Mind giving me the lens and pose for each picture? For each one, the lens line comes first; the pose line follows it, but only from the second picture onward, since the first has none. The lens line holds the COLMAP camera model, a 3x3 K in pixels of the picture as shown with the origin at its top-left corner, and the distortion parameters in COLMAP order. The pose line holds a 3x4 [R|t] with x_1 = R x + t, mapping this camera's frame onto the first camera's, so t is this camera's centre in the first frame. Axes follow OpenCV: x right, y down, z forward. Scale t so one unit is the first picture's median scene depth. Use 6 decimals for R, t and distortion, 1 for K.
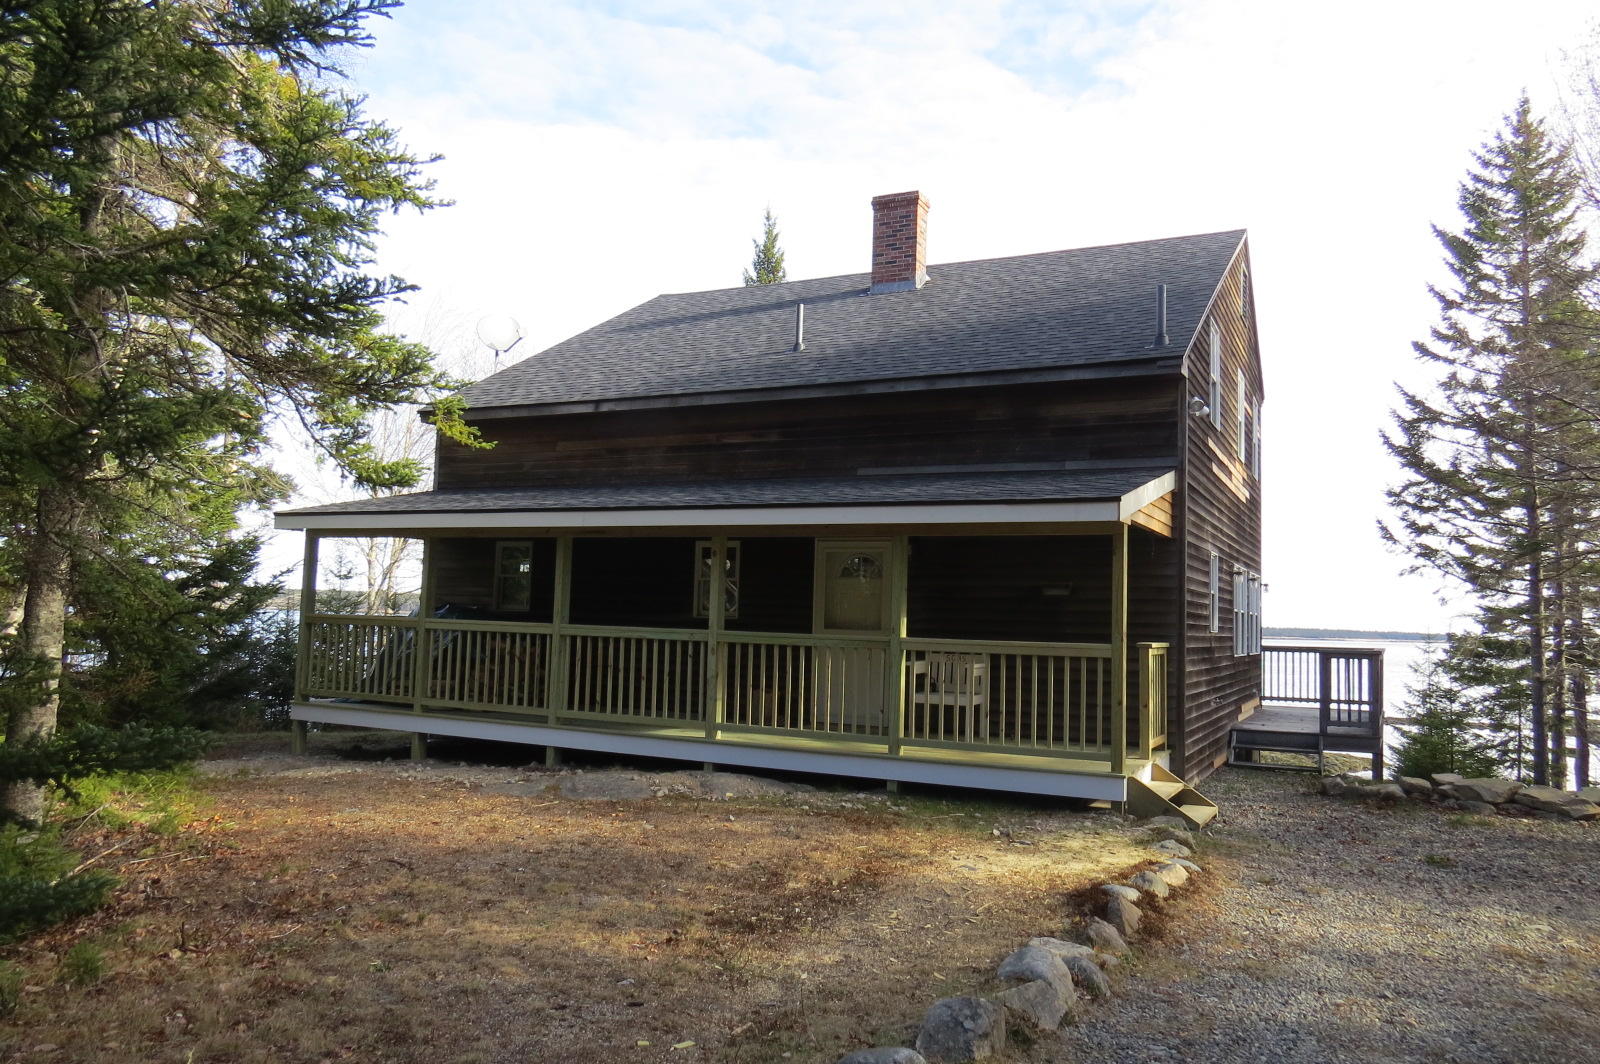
lens RADIAL K [[1157.2, 0, 790.7], [0, 1157.2, 594.3], [0, 0, 1]] dist [-0.053110, 0.002245]
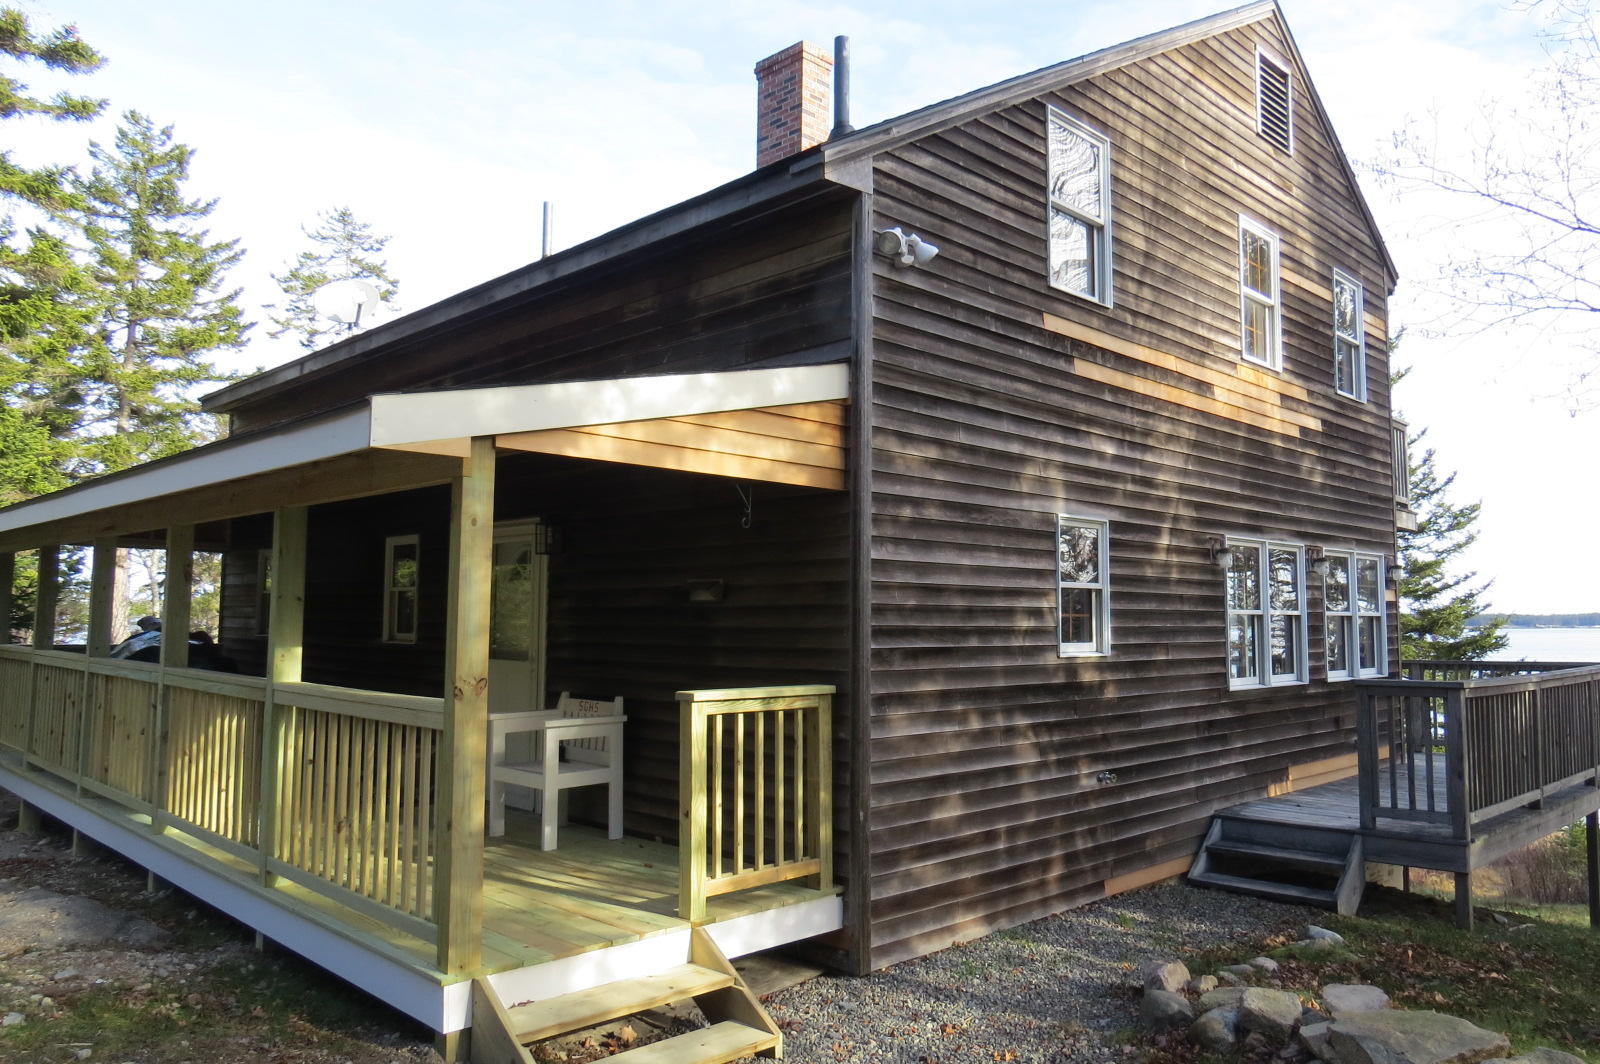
lens RADIAL K [[1135.8, 0, 792.0], [0, 1135.8, 549.8], [0, 0, 1]] dist [-0.019096, 0.003774]
pose [[0.948800, -0.040942, -0.313213, 0.411589], [0.029365, 0.998703, -0.041594, -0.000185], [0.314510, 0.030267, 0.948772, 0.427444]]
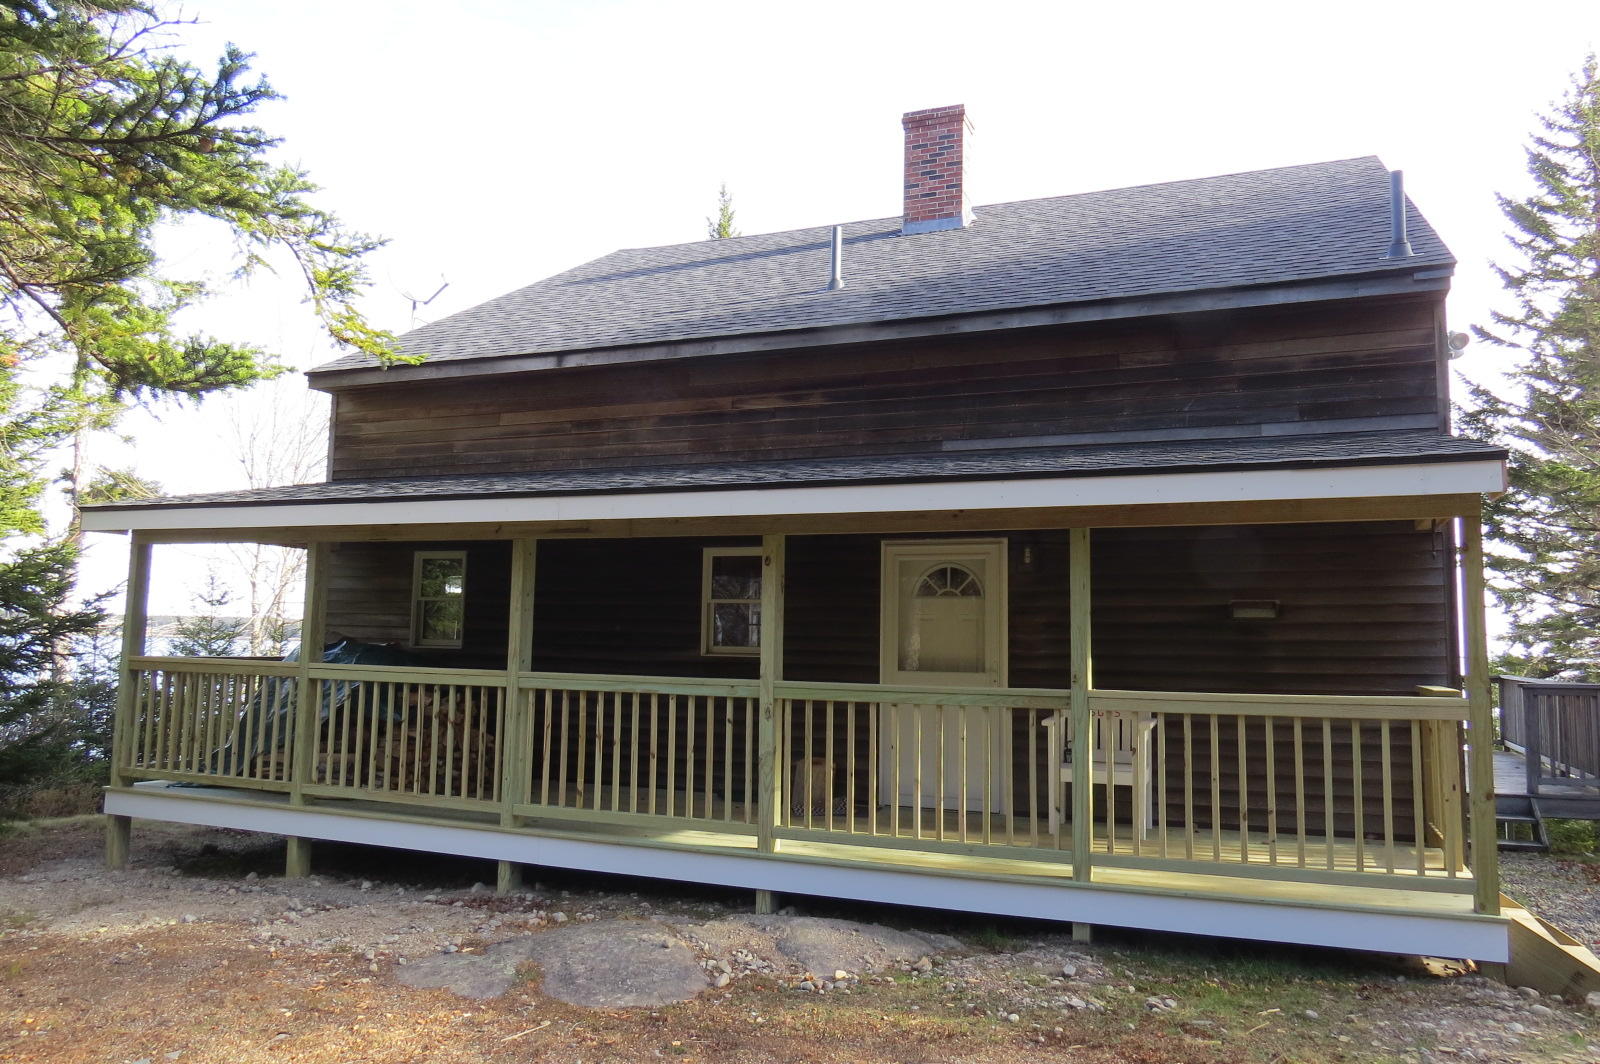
lens RADIAL K [[1158.4, 0, 804.0], [0, 1158.4, 569.3], [0, 0, 1]] dist [-0.047233, 0.000860]
pose [[0.996454, -0.007728, 0.083780, -0.086112], [0.011051, 0.999168, -0.039264, -0.004237], [-0.083407, 0.040051, 0.995710, 0.309064]]
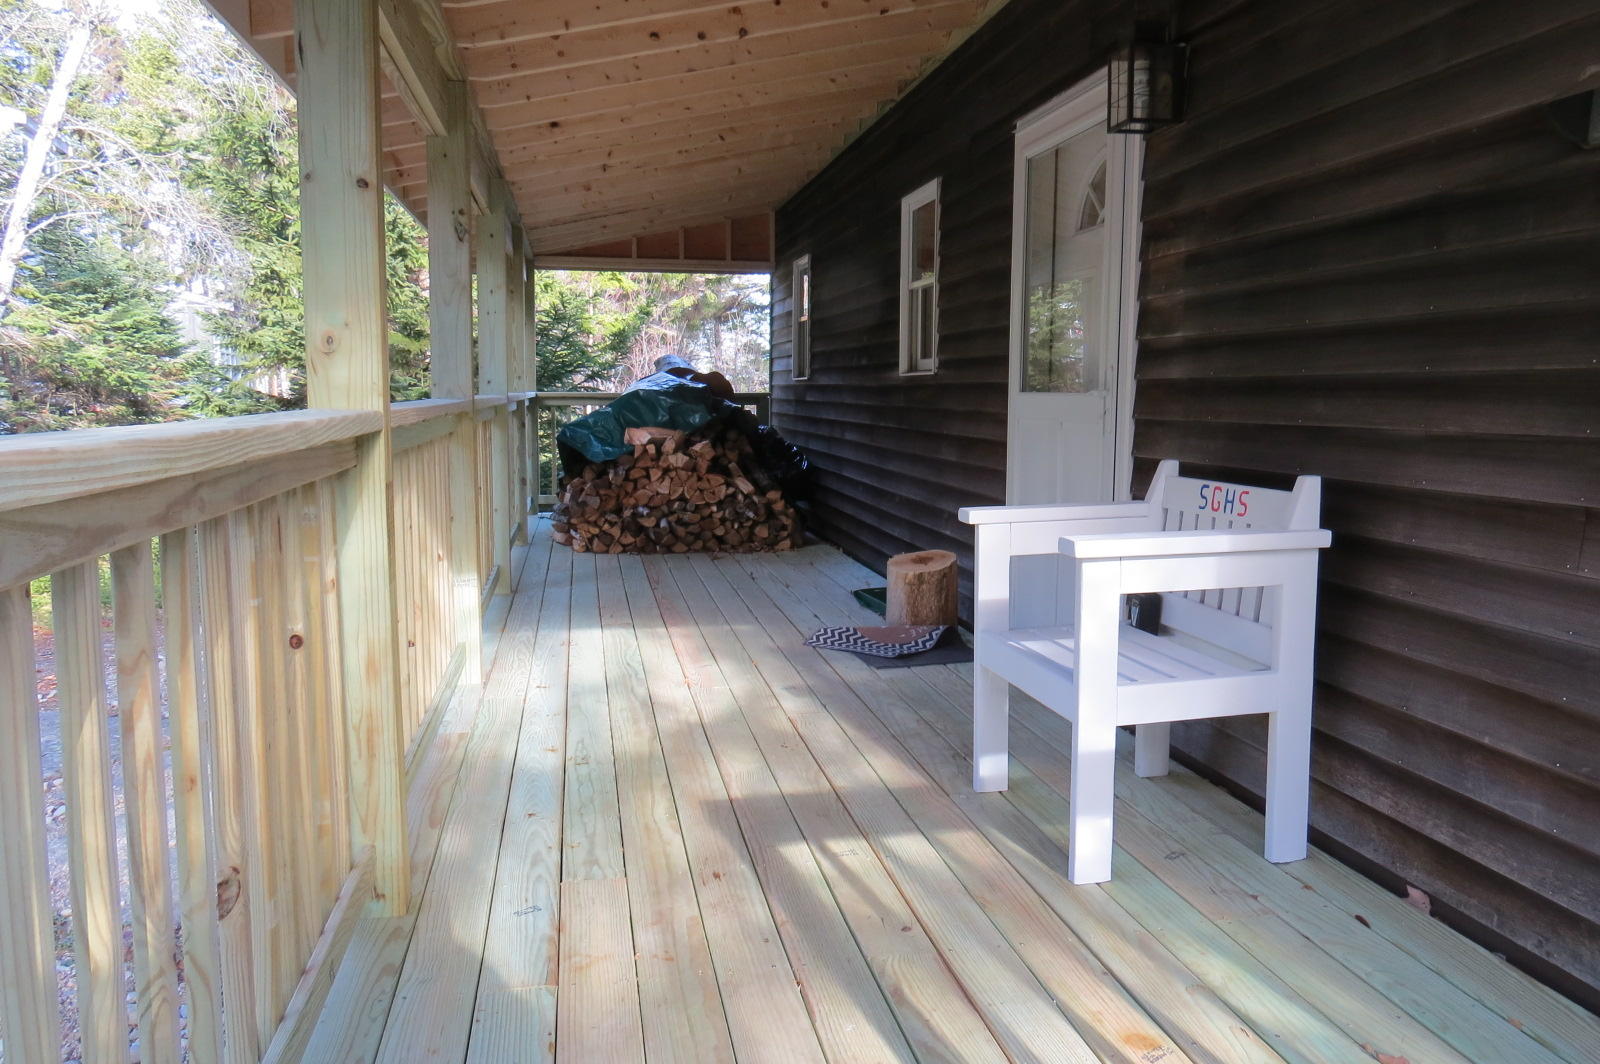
lens RADIAL K [[1158.8, 0, 800.0], [0, 1158.8, 532.0], [0, 0, 1]] dist [-0.012648, 0.005912]
pose [[0.621622, 0.064846, -0.780629, 0.256786], [0.042396, 0.992322, 0.116191, 0.028543], [0.782169, -0.105323, 0.614100, 0.736526]]
